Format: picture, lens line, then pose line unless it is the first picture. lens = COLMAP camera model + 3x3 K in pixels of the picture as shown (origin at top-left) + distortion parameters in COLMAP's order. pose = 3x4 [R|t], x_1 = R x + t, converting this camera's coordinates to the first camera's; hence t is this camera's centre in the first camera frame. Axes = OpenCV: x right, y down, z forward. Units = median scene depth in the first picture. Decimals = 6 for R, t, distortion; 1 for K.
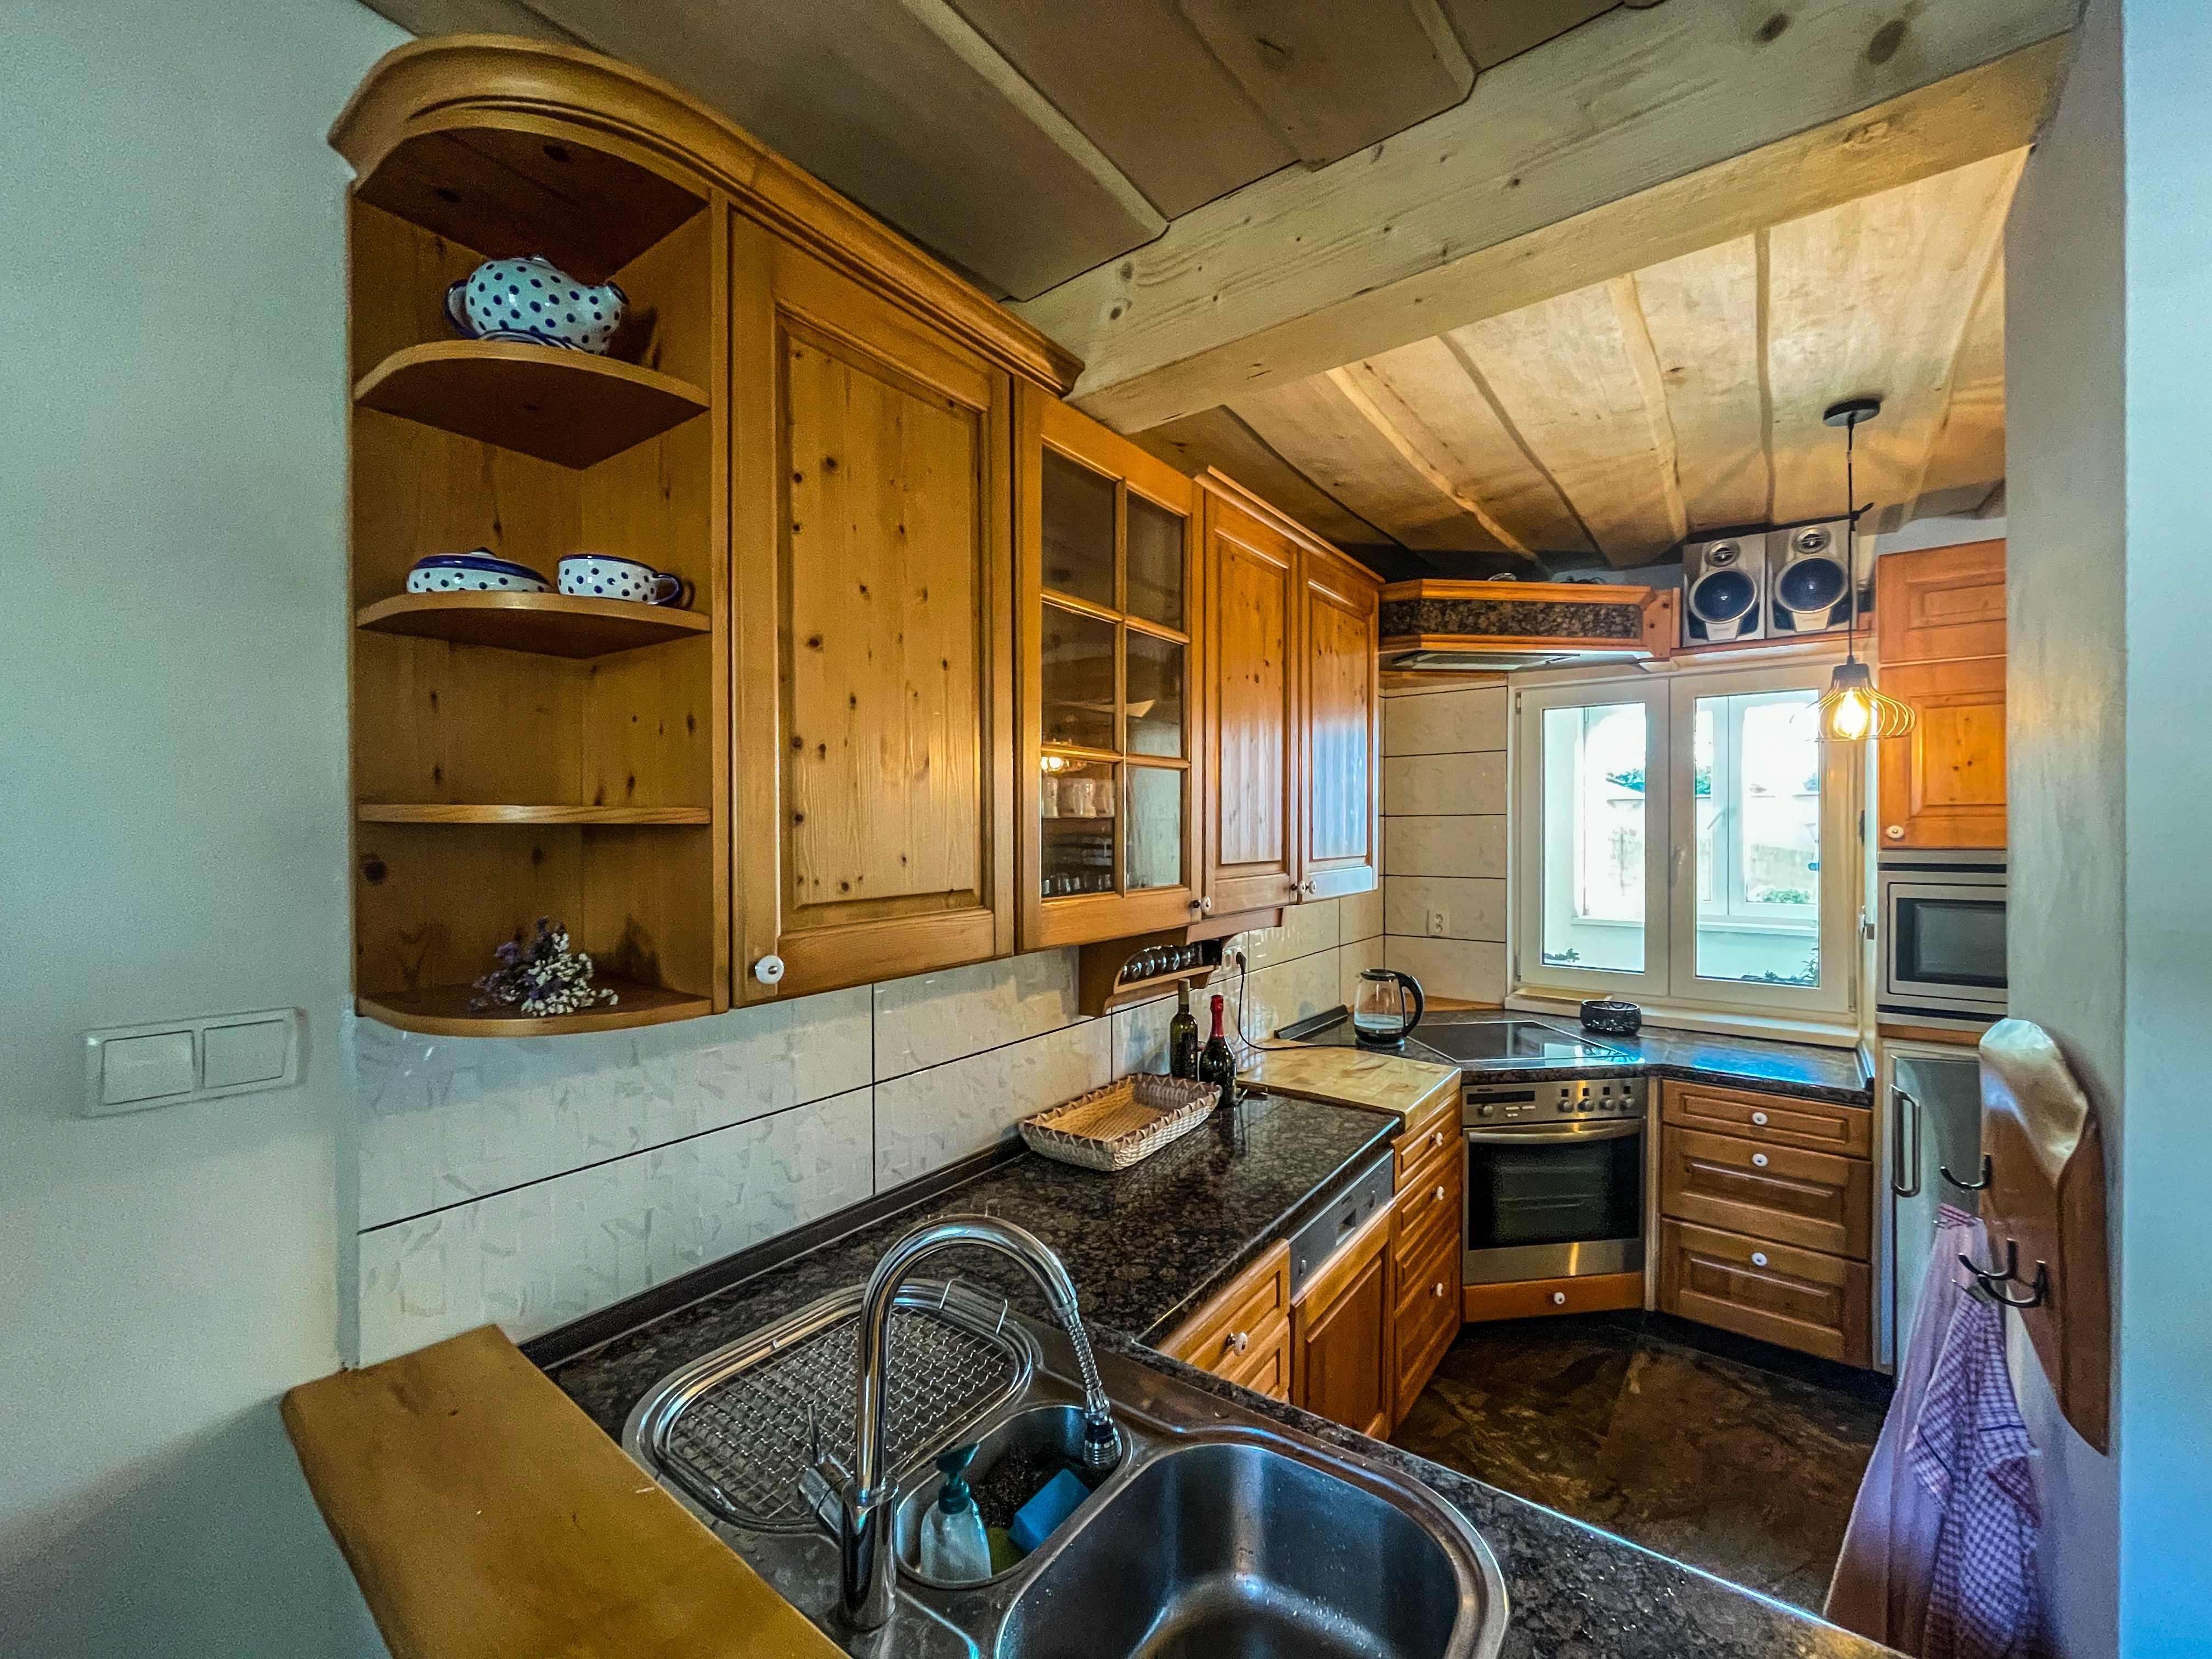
lens RADIAL K [[903.8, 0, 1098.3], [0, 903.8, 825.8], [0, 0, 1]] dist [0.000870, -0.001052]
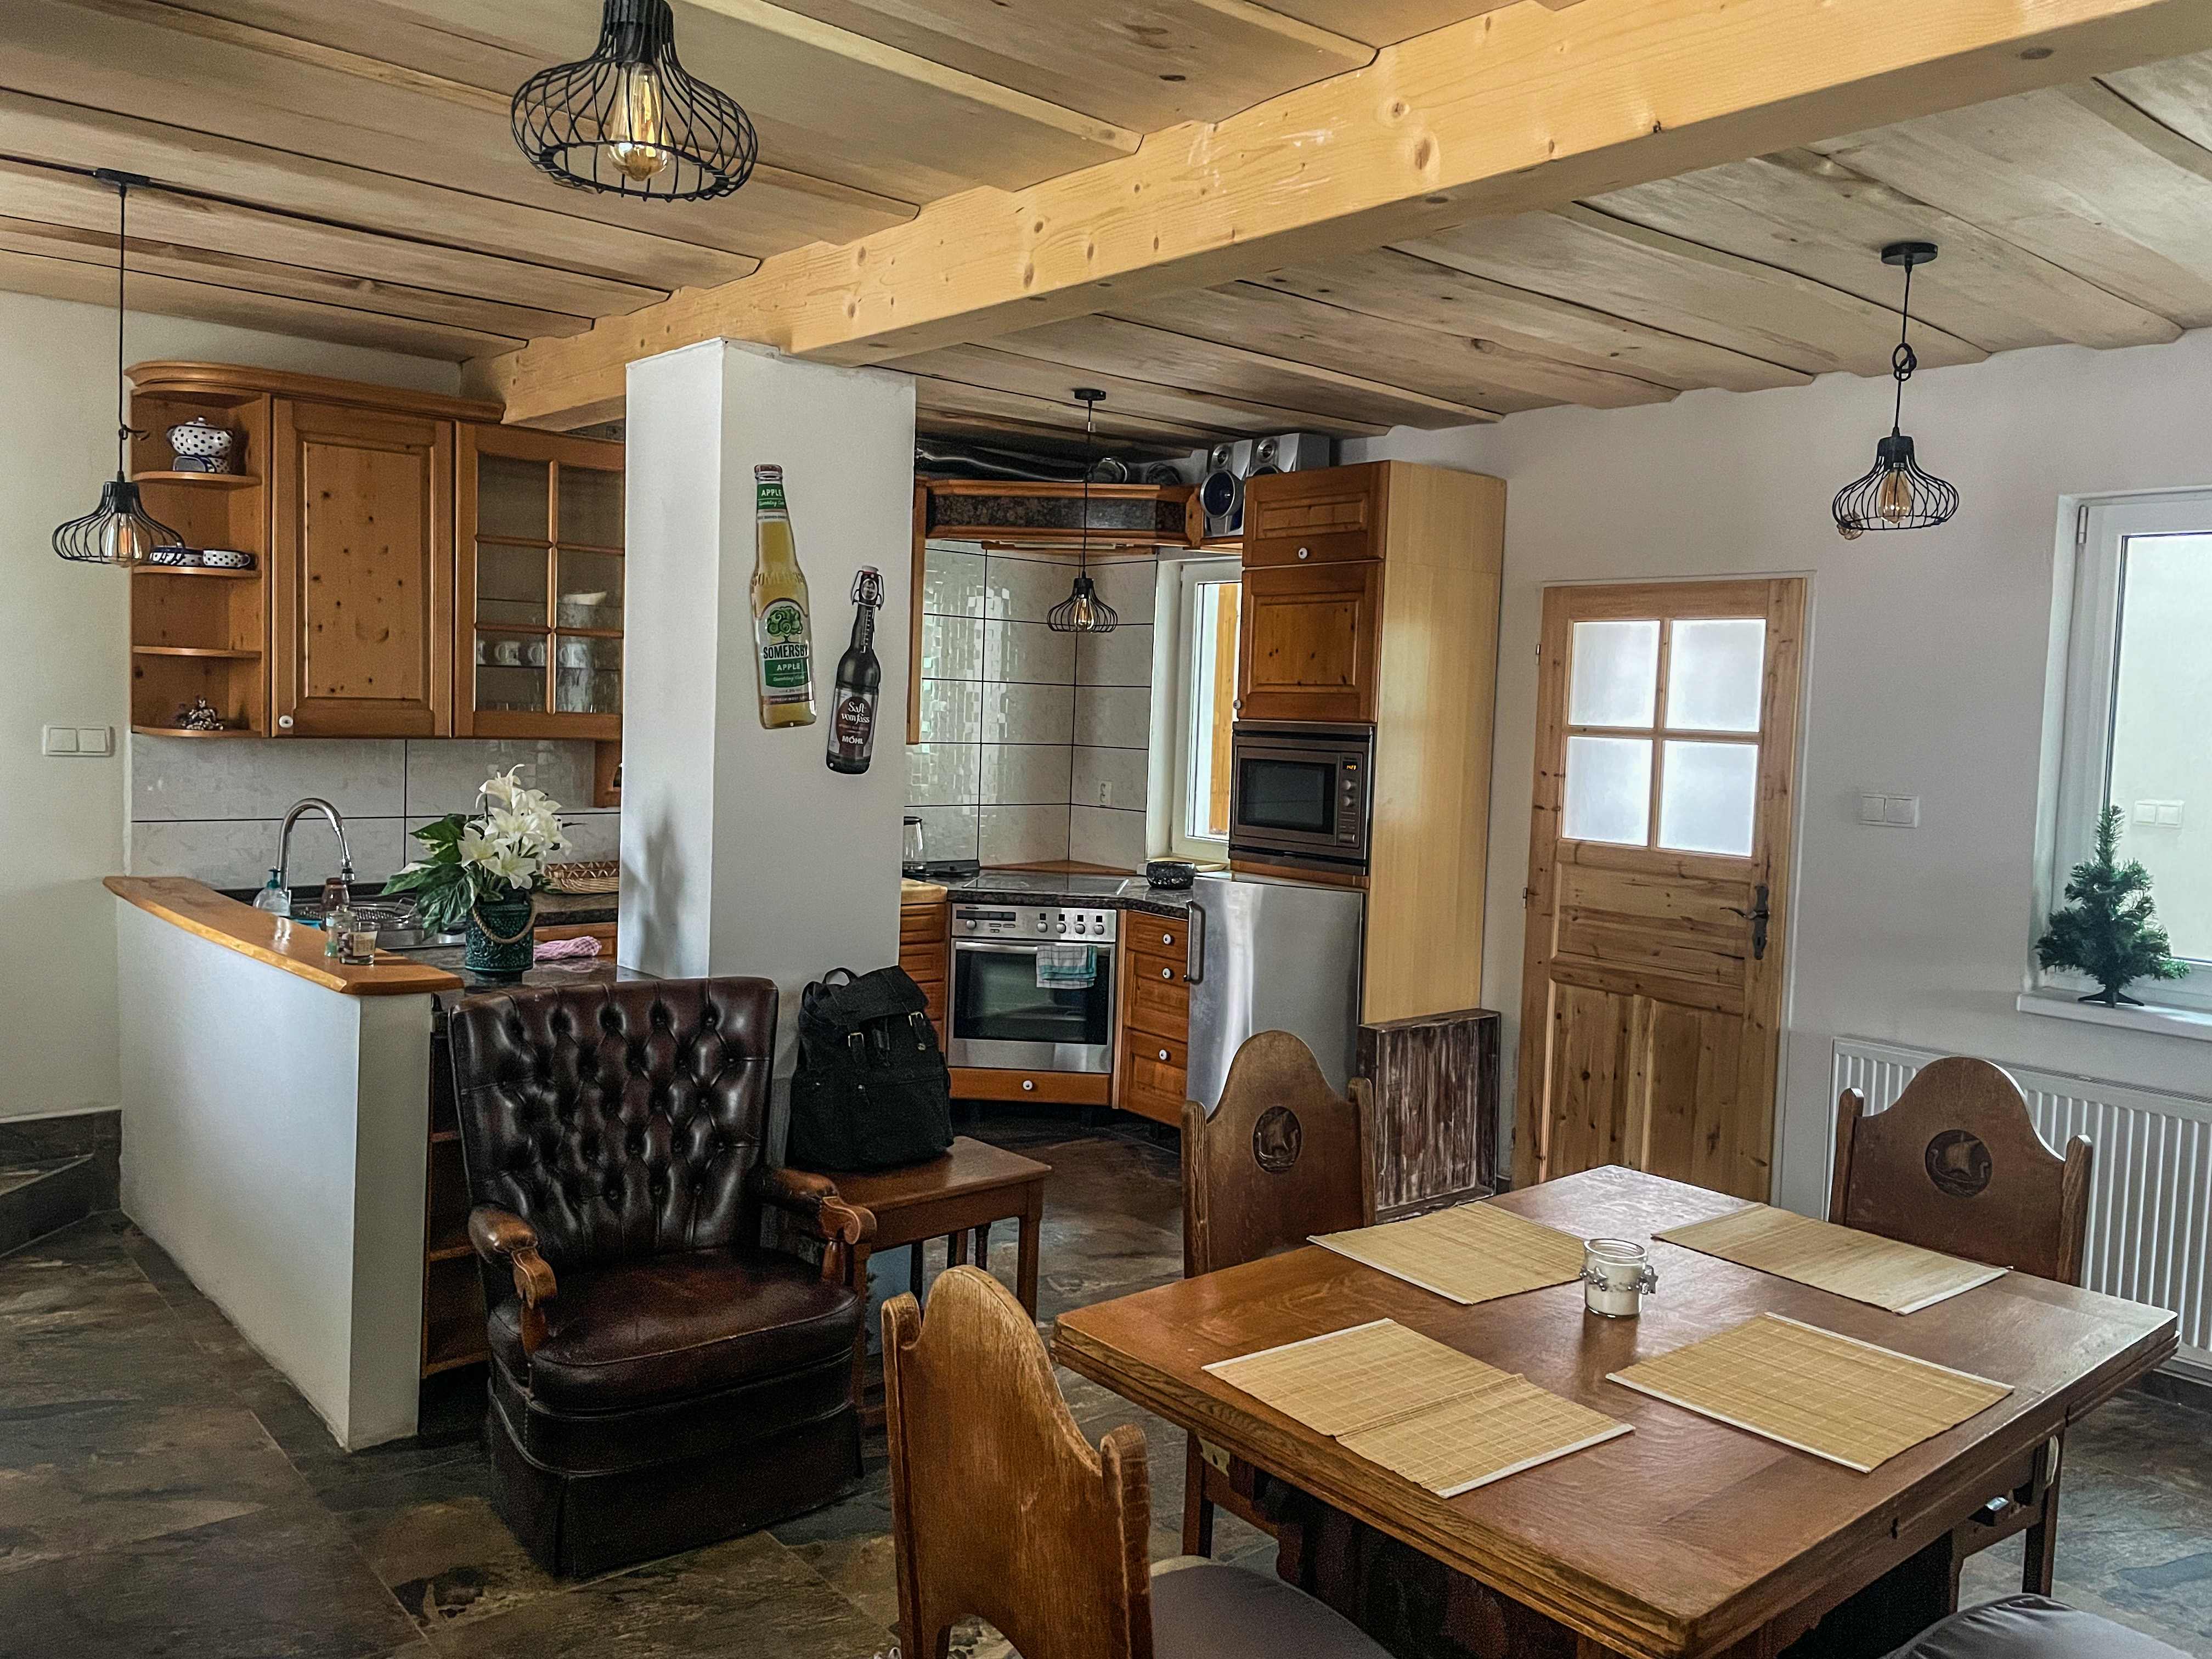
lens RADIAL K [[1689.3, 0, 1109.4], [0, 1689.3, 829.4], [0, 0, 1]] dist [0.071128, -0.084083]
pose [[0.974420, 0.053307, -0.218323, 1.081952], [-0.037967, 0.996545, 0.073868, 0.010343], [0.221506, -0.063689, 0.973077, -1.147396]]
